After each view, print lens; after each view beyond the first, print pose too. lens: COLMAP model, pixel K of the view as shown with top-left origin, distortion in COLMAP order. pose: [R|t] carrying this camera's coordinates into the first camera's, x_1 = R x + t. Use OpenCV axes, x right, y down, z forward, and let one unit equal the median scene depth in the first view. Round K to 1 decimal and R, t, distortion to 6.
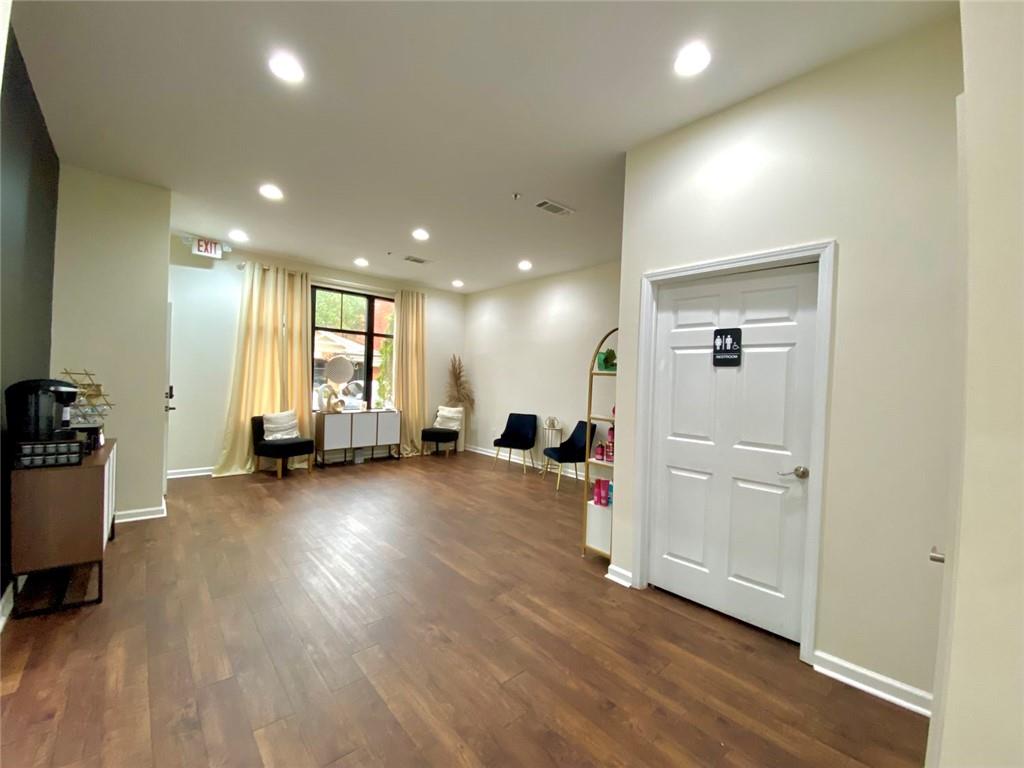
lens RADIAL K [[412.6, 0, 511.0], [0, 412.6, 382.8], [0, 0, 1]] dist [0.023150, -0.021474]
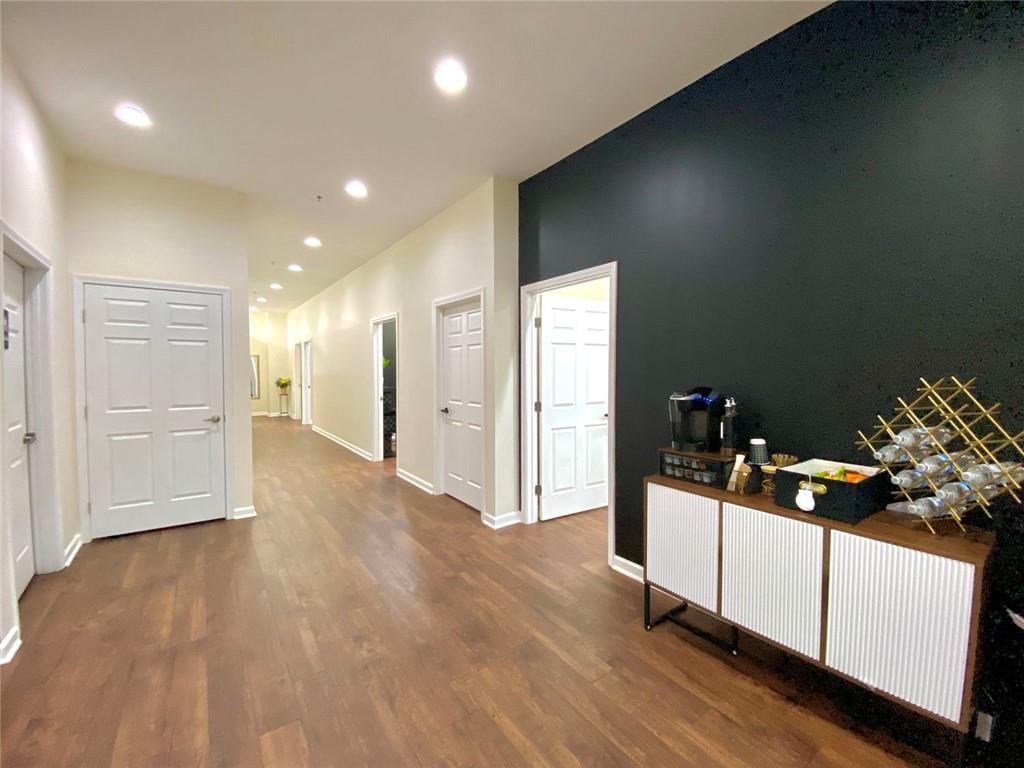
lens RADIAL K [[412.6, 0, 511.0], [0, 412.6, 382.8], [0, 0, 1]] dist [0.023150, -0.021474]
pose [[-0.994432, -0.039186, 0.097820, -0.285708], [-0.035097, 0.998451, 0.043182, -0.013843], [-0.099361, 0.039509, -0.994267, 0.717172]]
